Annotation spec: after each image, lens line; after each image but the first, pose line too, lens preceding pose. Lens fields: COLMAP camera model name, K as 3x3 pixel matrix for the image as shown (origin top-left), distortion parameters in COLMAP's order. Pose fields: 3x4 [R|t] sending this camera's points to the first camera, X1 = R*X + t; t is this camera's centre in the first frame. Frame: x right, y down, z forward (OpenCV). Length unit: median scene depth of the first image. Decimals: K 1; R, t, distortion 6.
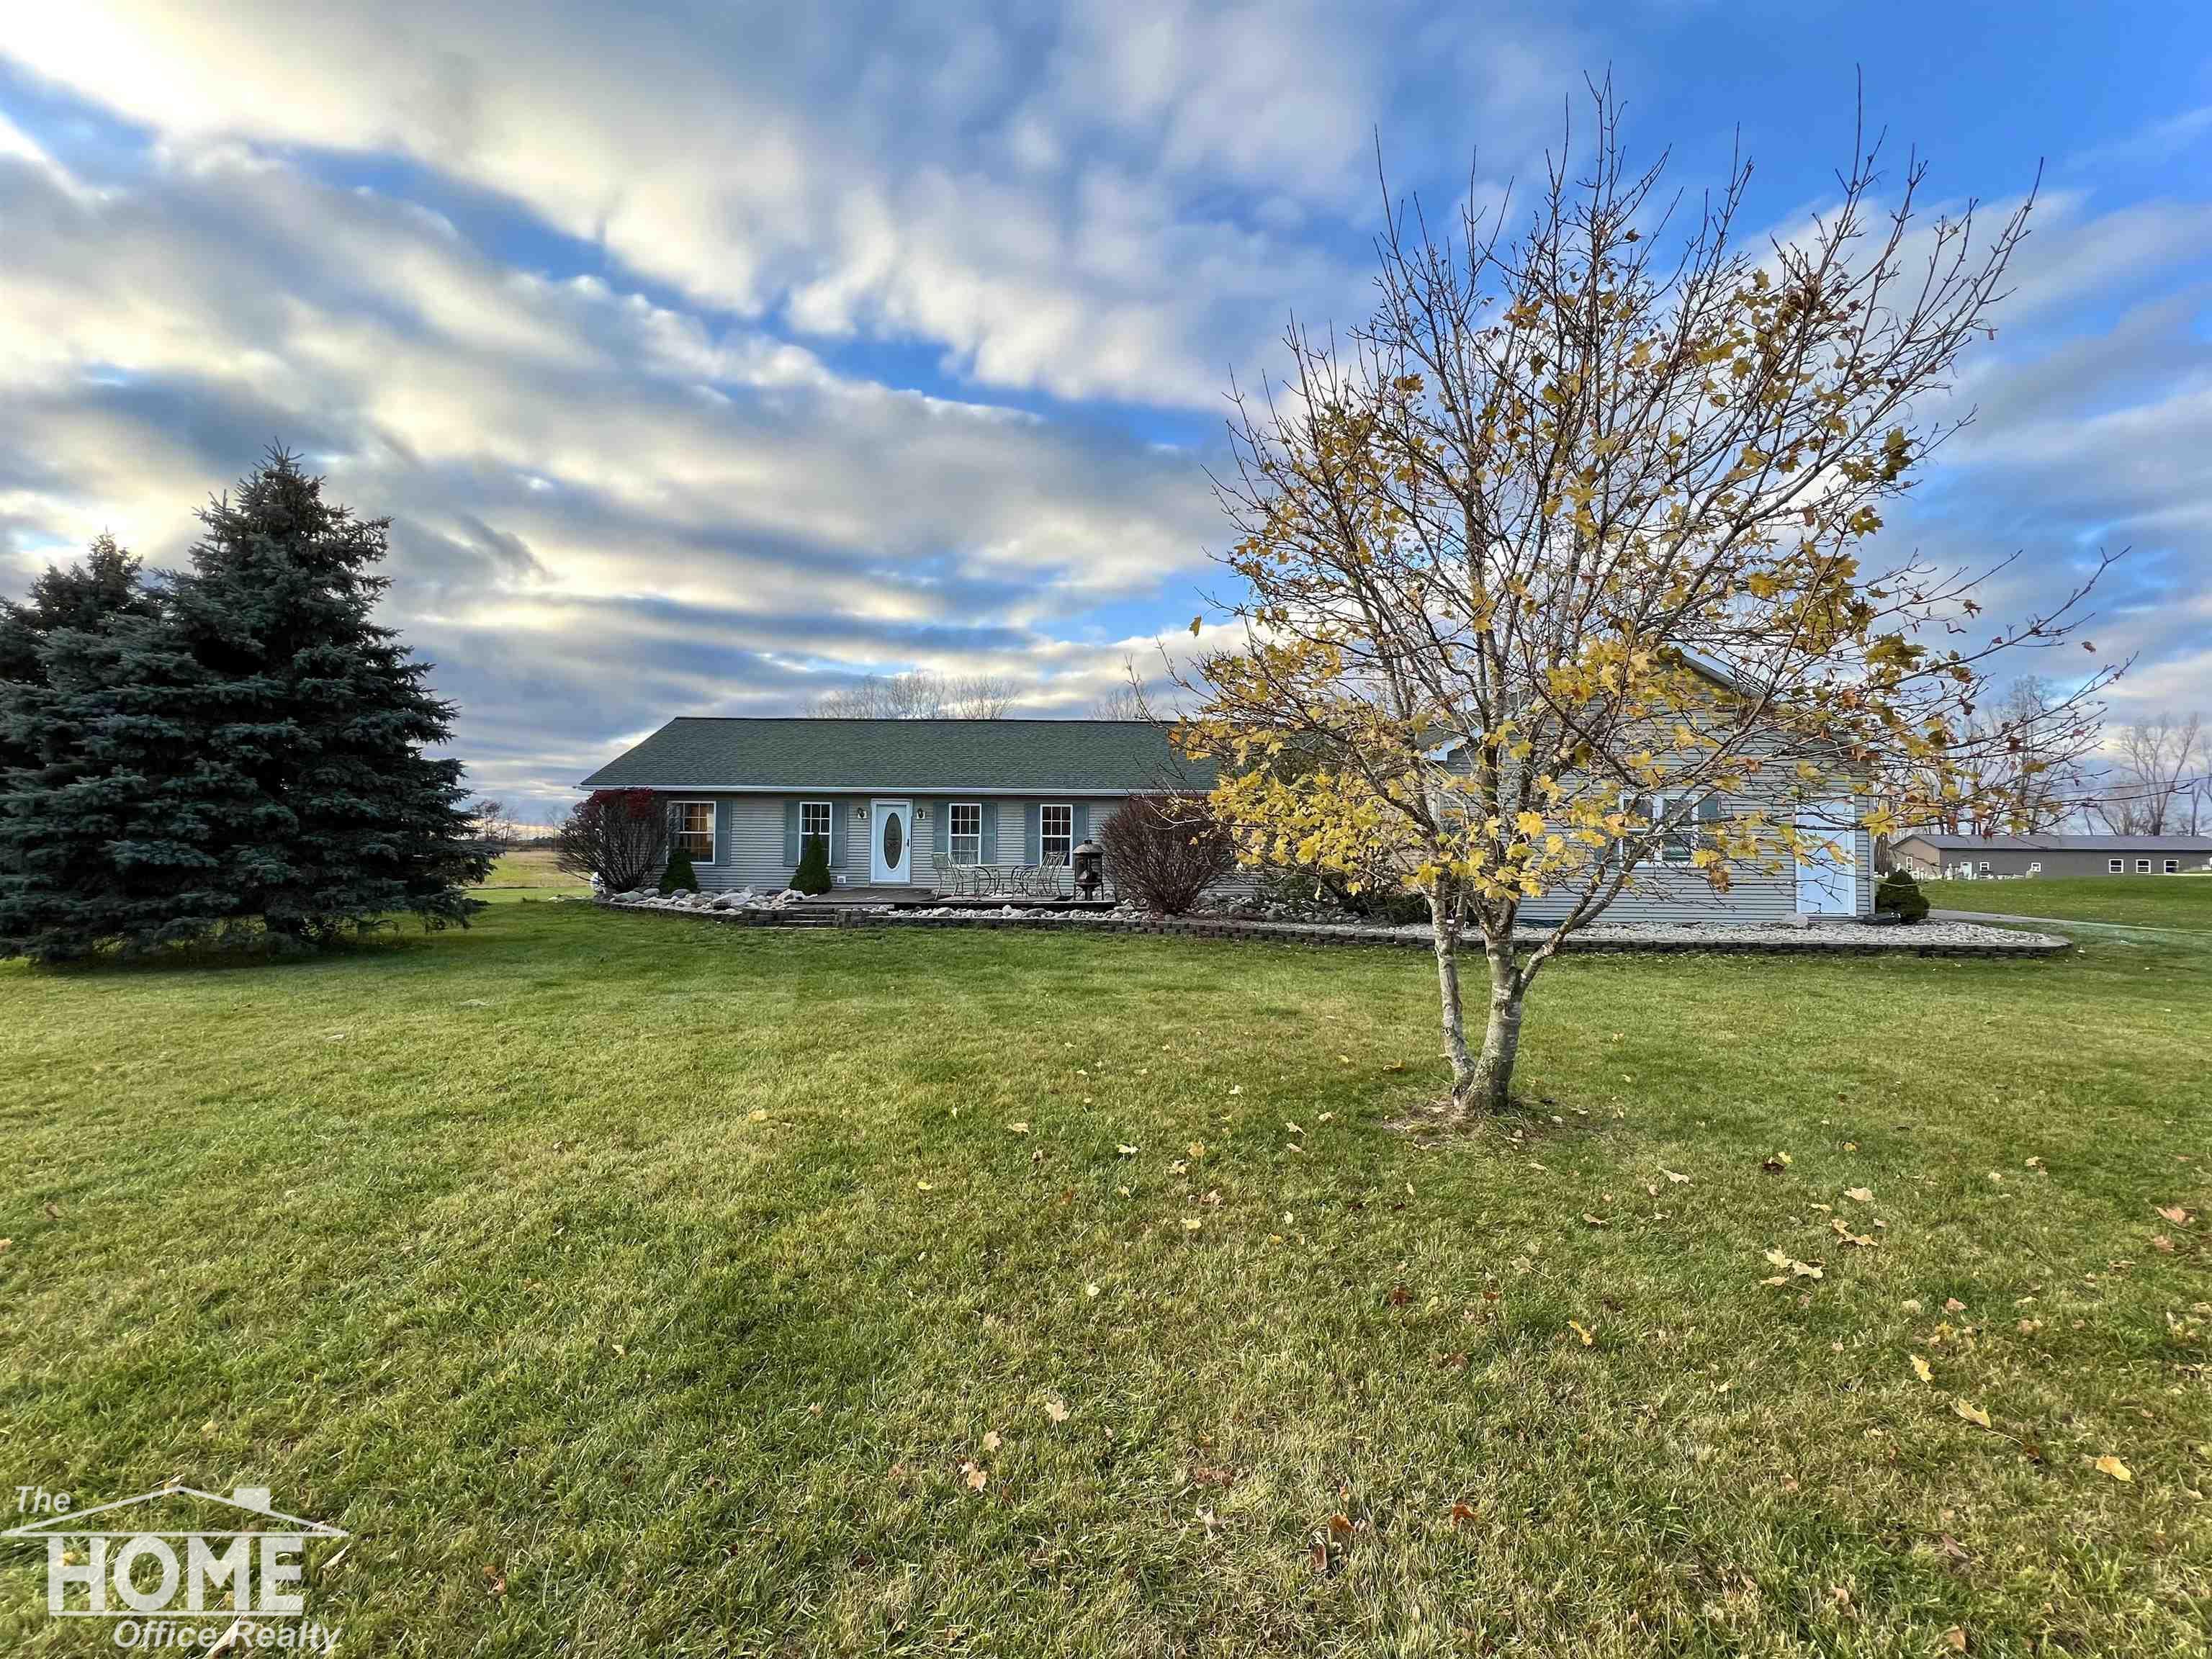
lens RADIAL K [[883.9, 0, 1054.9], [0, 883.9, 827.6], [0, 0, 1]] dist [0.069621, -0.017491]
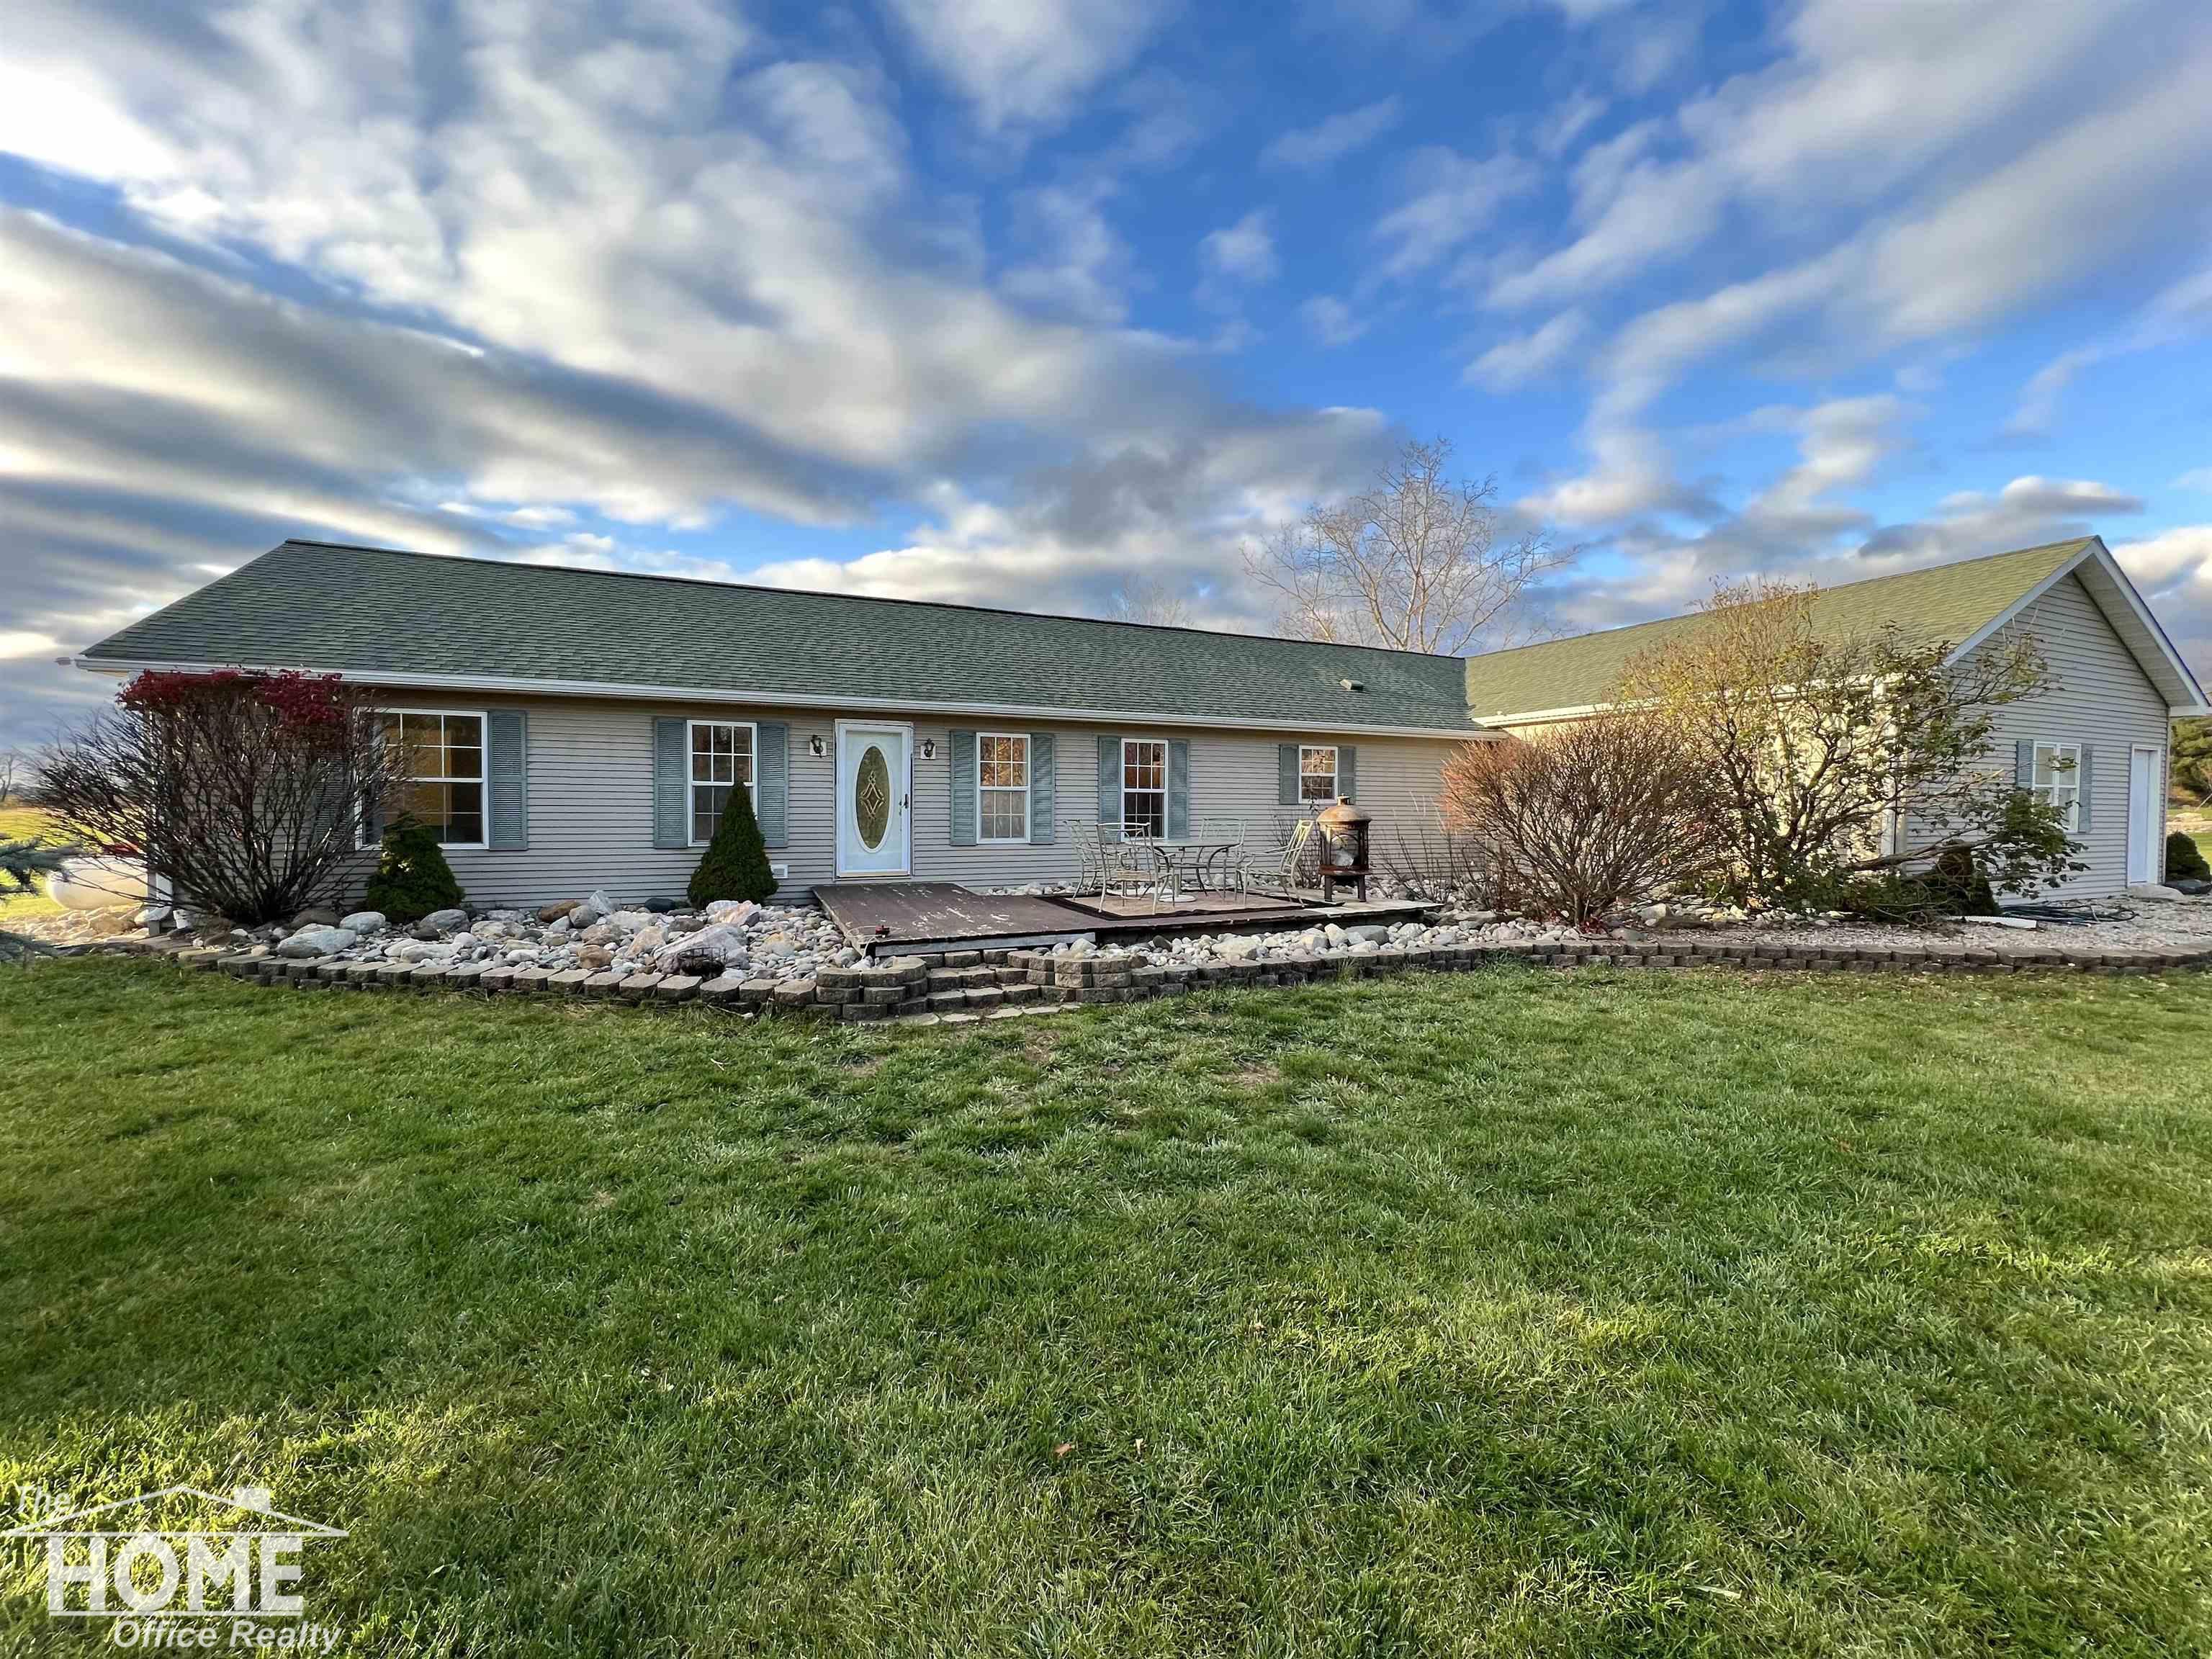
lens RADIAL K [[872.6, 0, 1106.0], [0, 872.6, 829.5], [0, 0, 1]] dist [0.001217, 0.000449]
pose [[0.900818, -0.015055, 0.433936, -0.292129], [-0.014721, 0.997765, 0.065176, -0.002247], [-0.433947, -0.065100, 0.898583, 0.452795]]
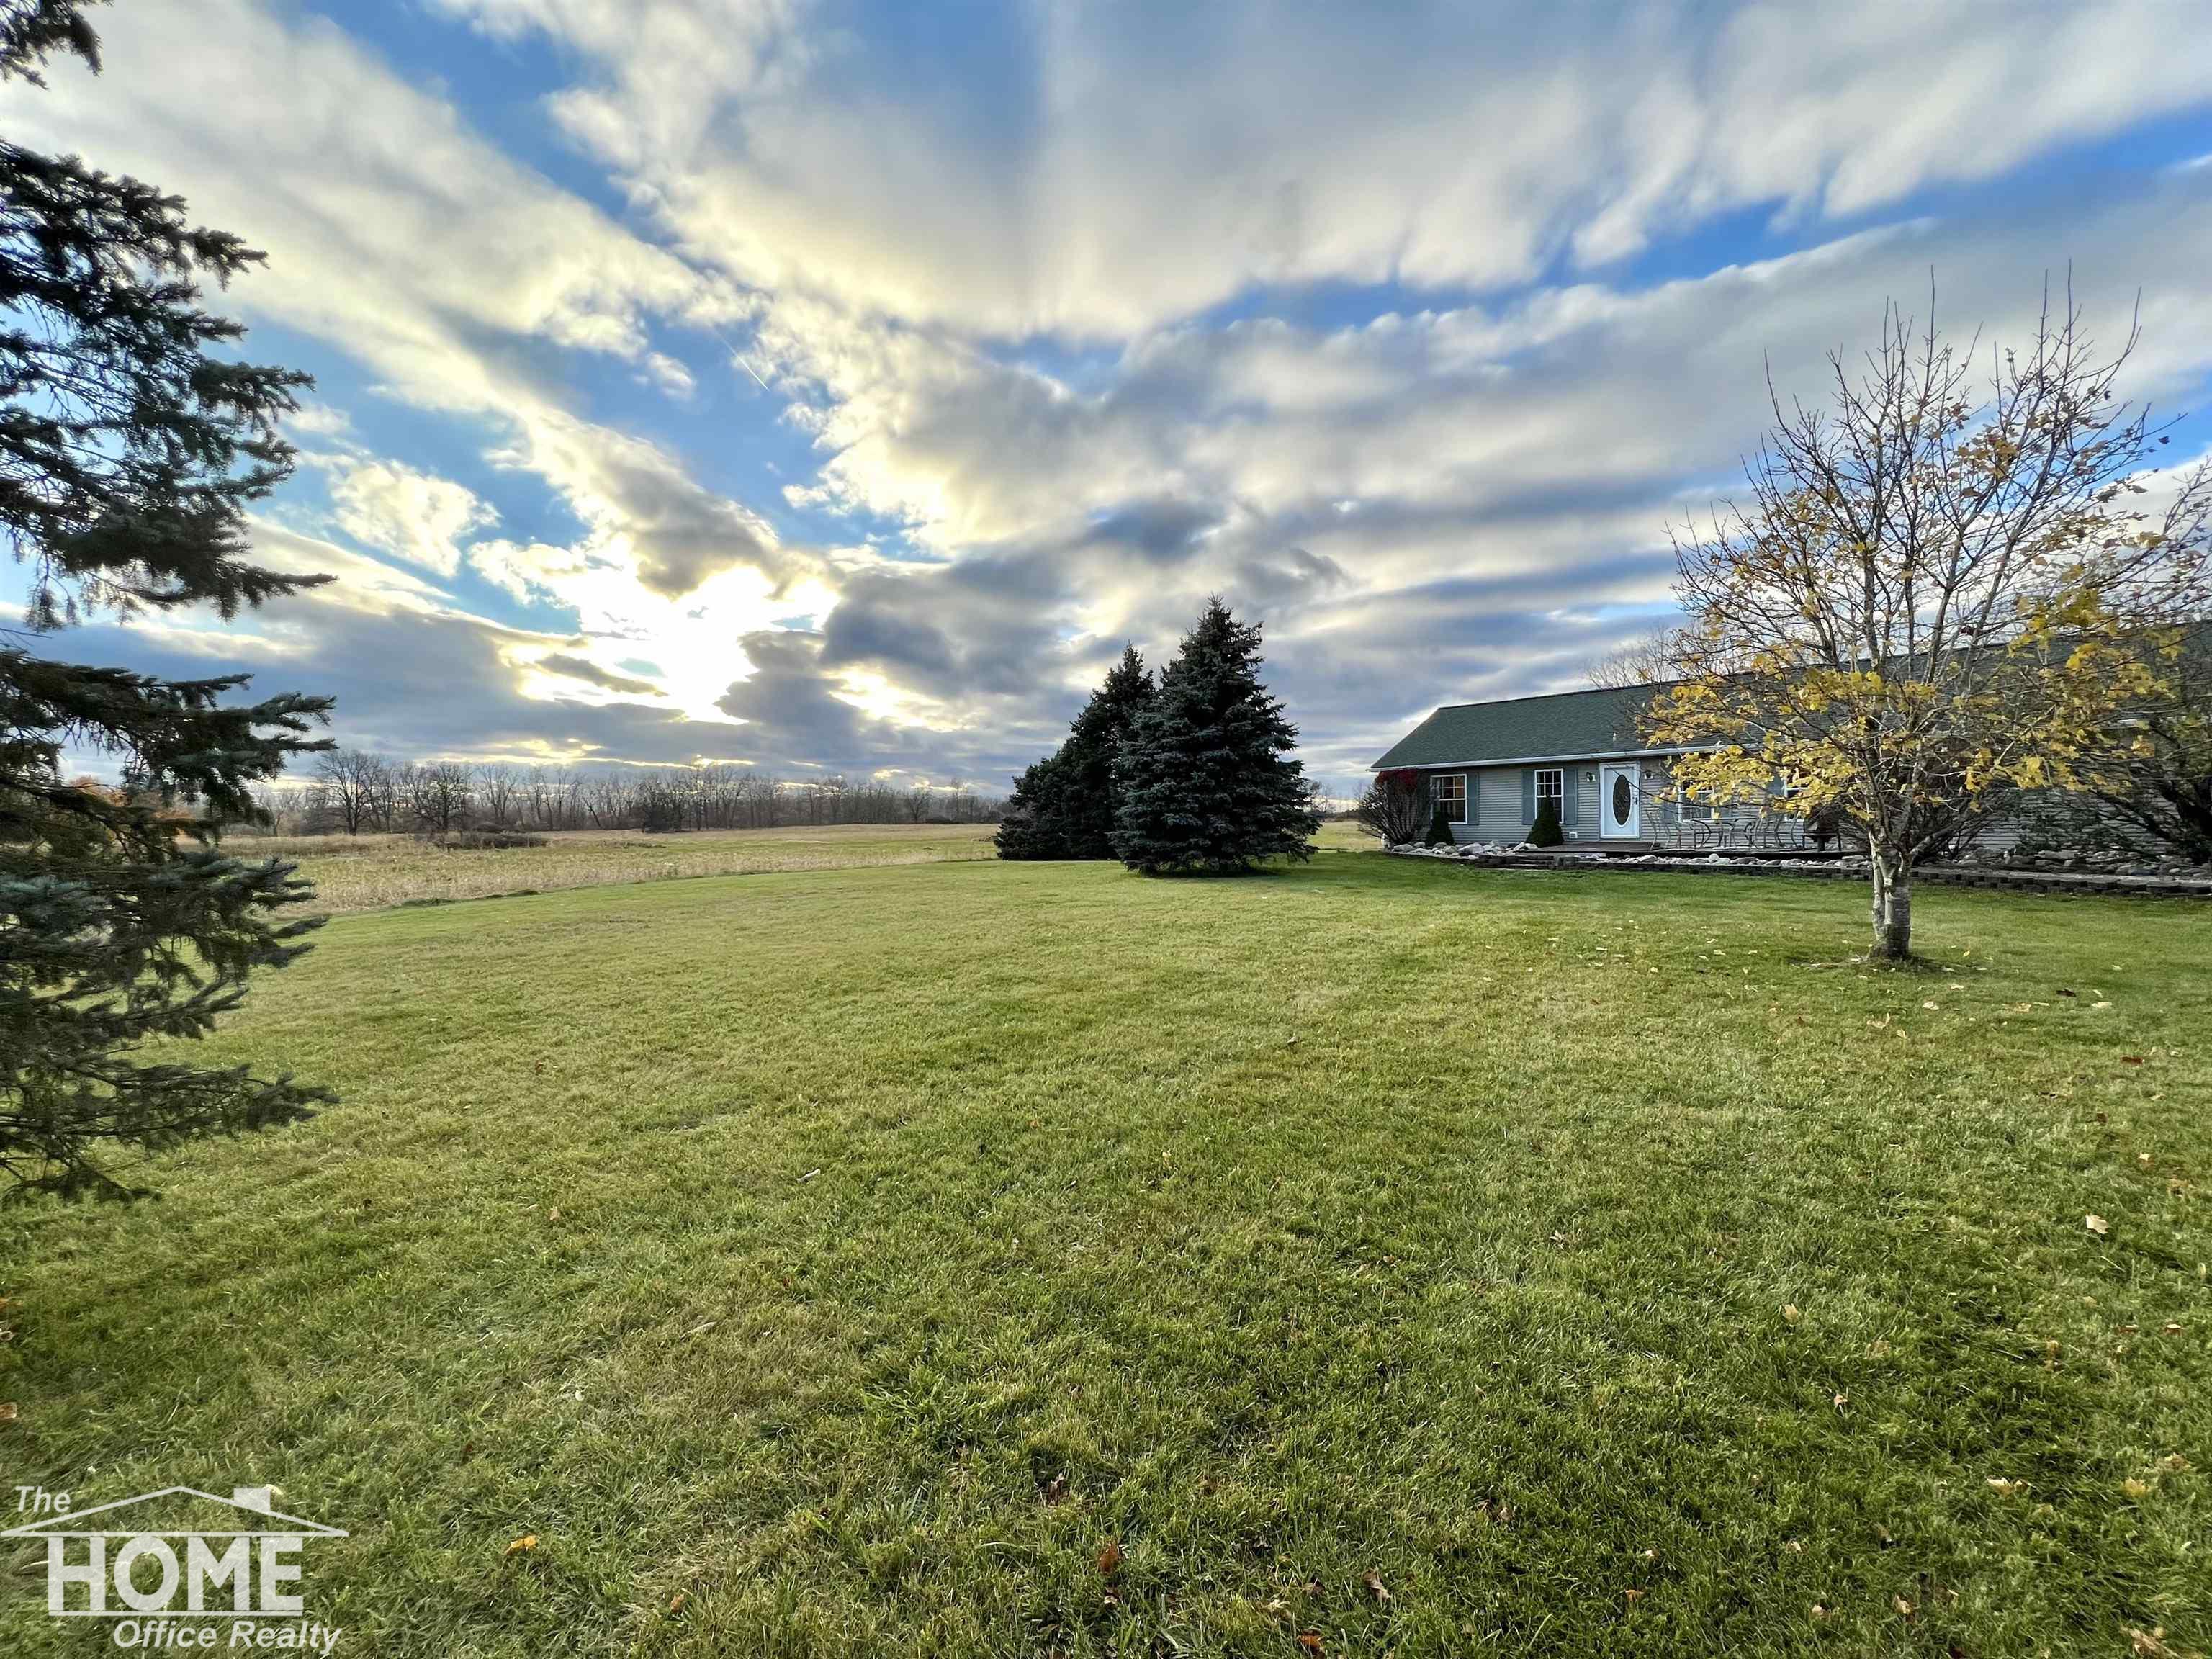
lens RADIAL K [[872.6, 0, 1106.0], [0, 872.6, 829.5], [0, 0, 1]] dist [0.001217, 0.000449]
pose [[0.696888, -0.013711, -0.717049, 0.156121], [0.042165, 0.998871, 0.021879, 0.000811], [0.715939, -0.045482, 0.696680, -0.242733]]
